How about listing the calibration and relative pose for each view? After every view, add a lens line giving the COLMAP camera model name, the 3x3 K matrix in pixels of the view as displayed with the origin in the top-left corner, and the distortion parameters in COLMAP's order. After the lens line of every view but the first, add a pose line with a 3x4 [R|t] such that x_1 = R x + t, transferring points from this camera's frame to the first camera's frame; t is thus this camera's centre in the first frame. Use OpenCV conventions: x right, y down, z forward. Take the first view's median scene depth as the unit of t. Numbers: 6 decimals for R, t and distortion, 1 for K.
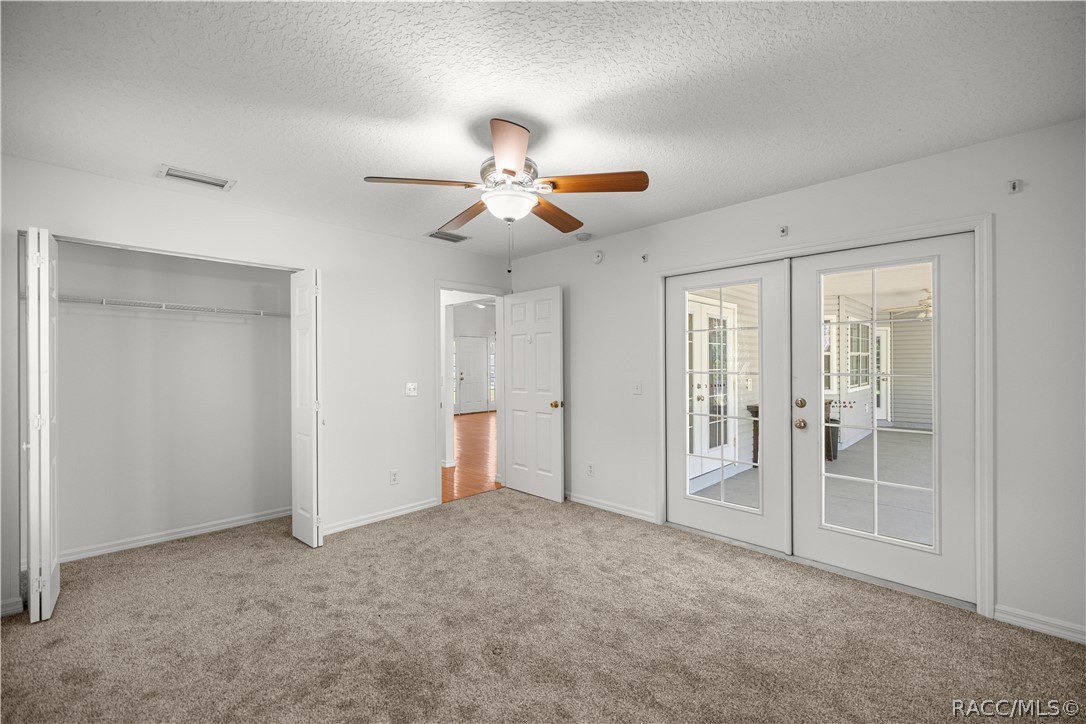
lens RADIAL K [[452.8, 0, 541.9], [0, 452.8, 363.1], [0, 0, 1]] dist [0.003707, 0.000375]
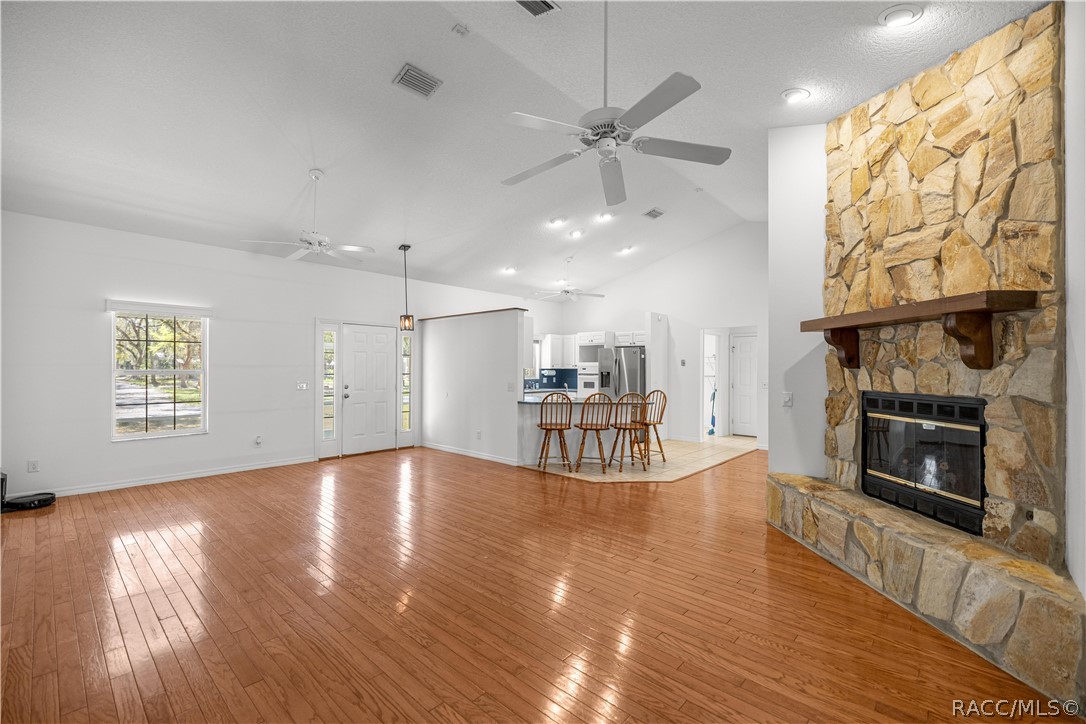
lens RADIAL K [[452.8, 0, 542.9], [0, 452.8, 363.5], [0, 0, 1]] dist [0.003707, 0.000375]
pose [[0.935661, 0.009828, 0.352765, -0.150622], [-0.007984, 0.999946, -0.006683, -0.004360], [-0.352811, 0.003437, 0.935688, 0.391138]]
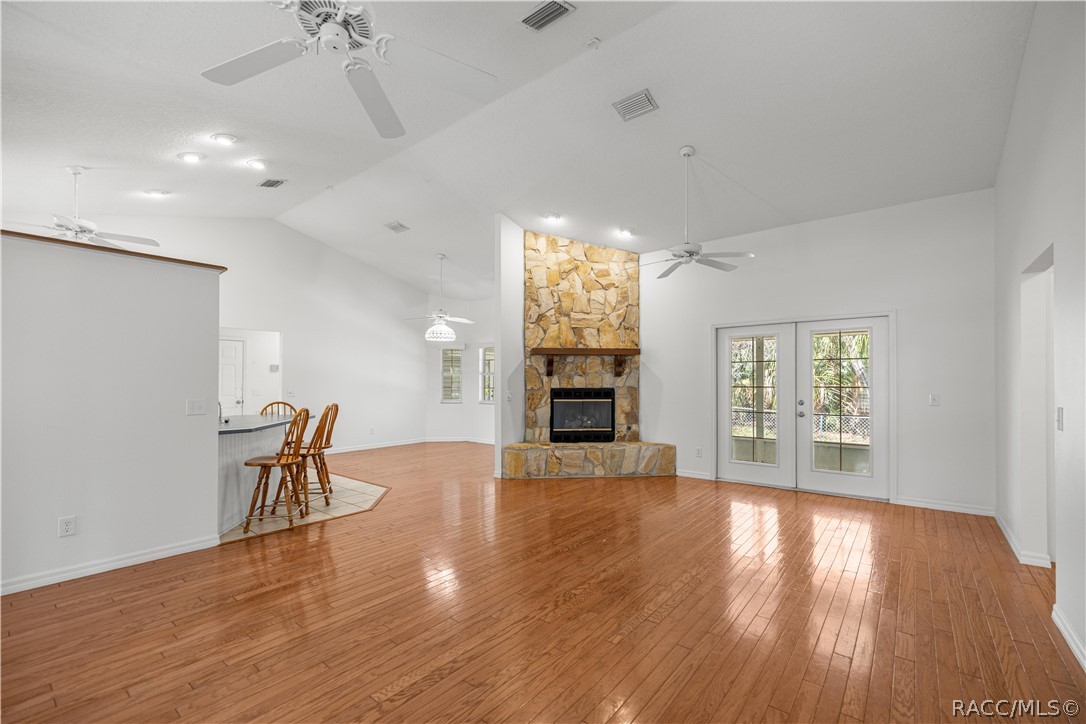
lens RADIAL K [[452.8, 0, 535.2], [0, 452.8, 379.2], [0, 0, 1]] dist [0.003707, 0.000375]
pose [[-0.387805, 0.004997, 0.921728, -0.349833], [-0.005083, 0.999959, -0.007559, 0.002882], [-0.921727, -0.007616, -0.387764, 0.816089]]
